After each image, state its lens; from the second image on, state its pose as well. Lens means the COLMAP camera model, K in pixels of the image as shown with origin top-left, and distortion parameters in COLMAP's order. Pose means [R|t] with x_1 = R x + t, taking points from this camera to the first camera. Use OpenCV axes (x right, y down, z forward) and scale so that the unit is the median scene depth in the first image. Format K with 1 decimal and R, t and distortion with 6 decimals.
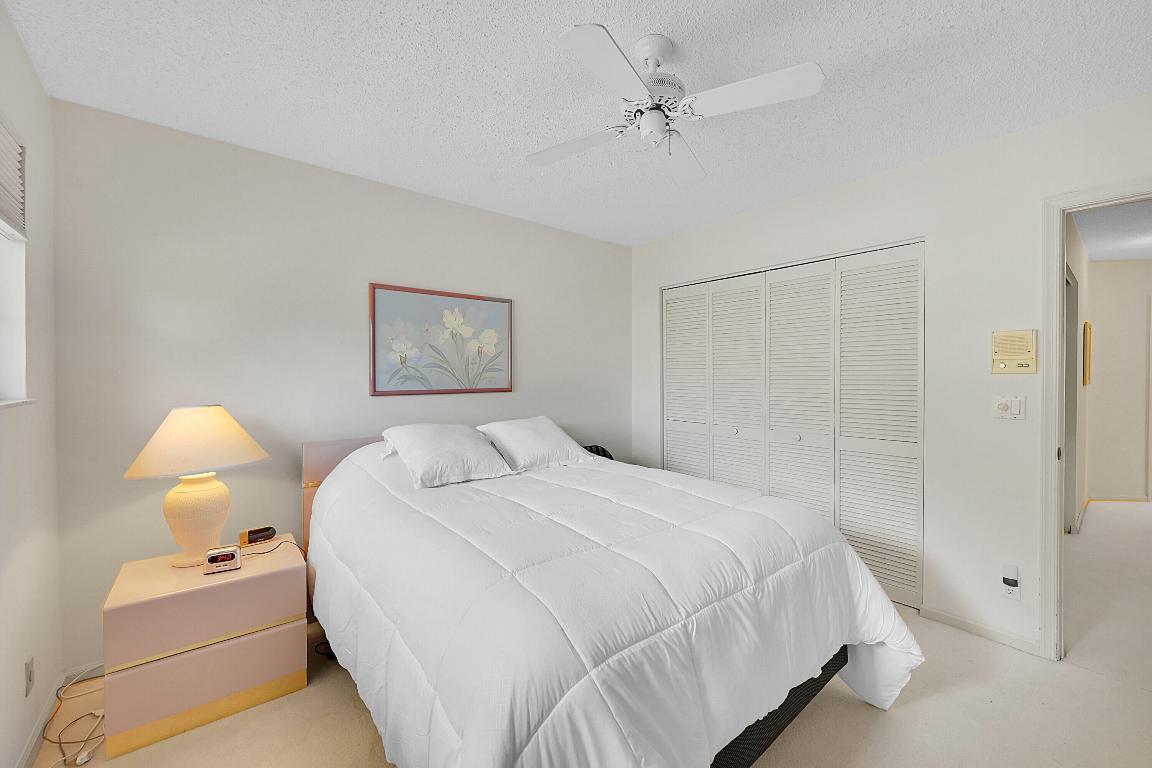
lens RADIAL K [[452.4, 0, 575.7], [0, 452.4, 379.9], [0, 0, 1]] dist [0.002945, -0.000011]
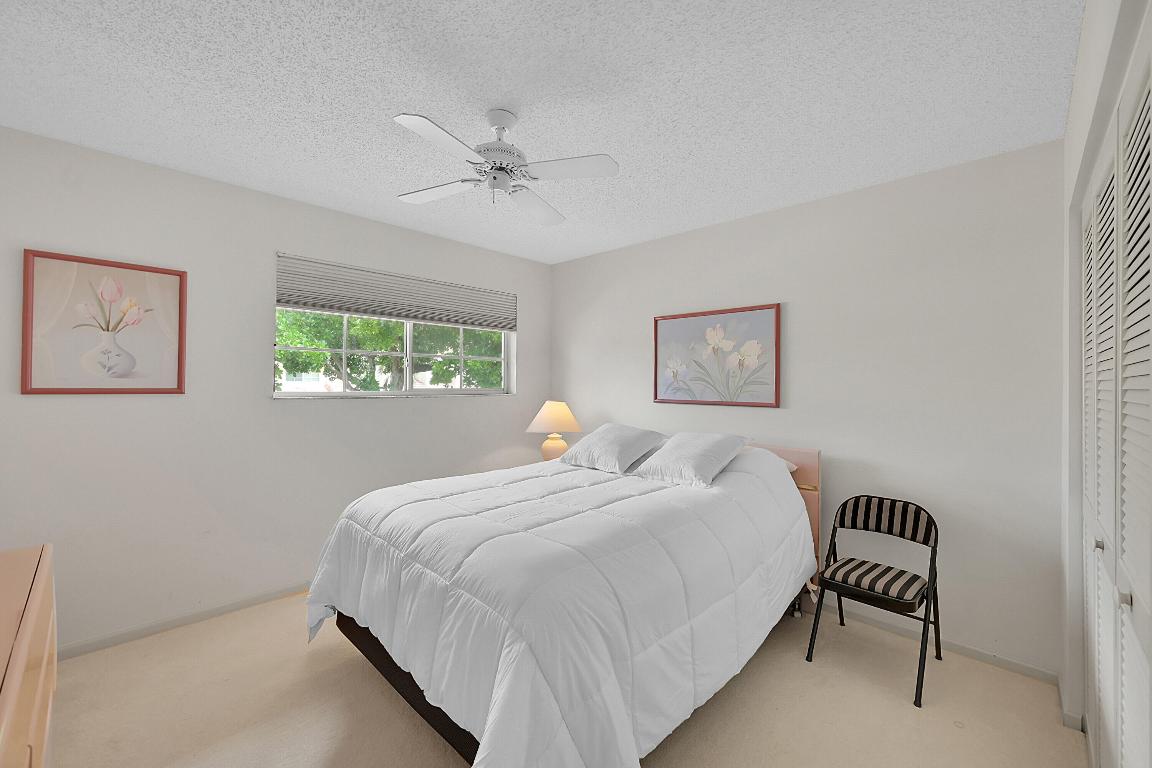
lens RADIAL K [[452.4, 0, 579.8], [0, 452.4, 380.5], [0, 0, 1]] dist [0.002945, -0.000011]
pose [[0.130099, 0.001324, -0.991500, 0.754248], [-0.014702, 0.999892, -0.000594, -0.023159], [0.991392, 0.014654, 0.130104, 0.555894]]
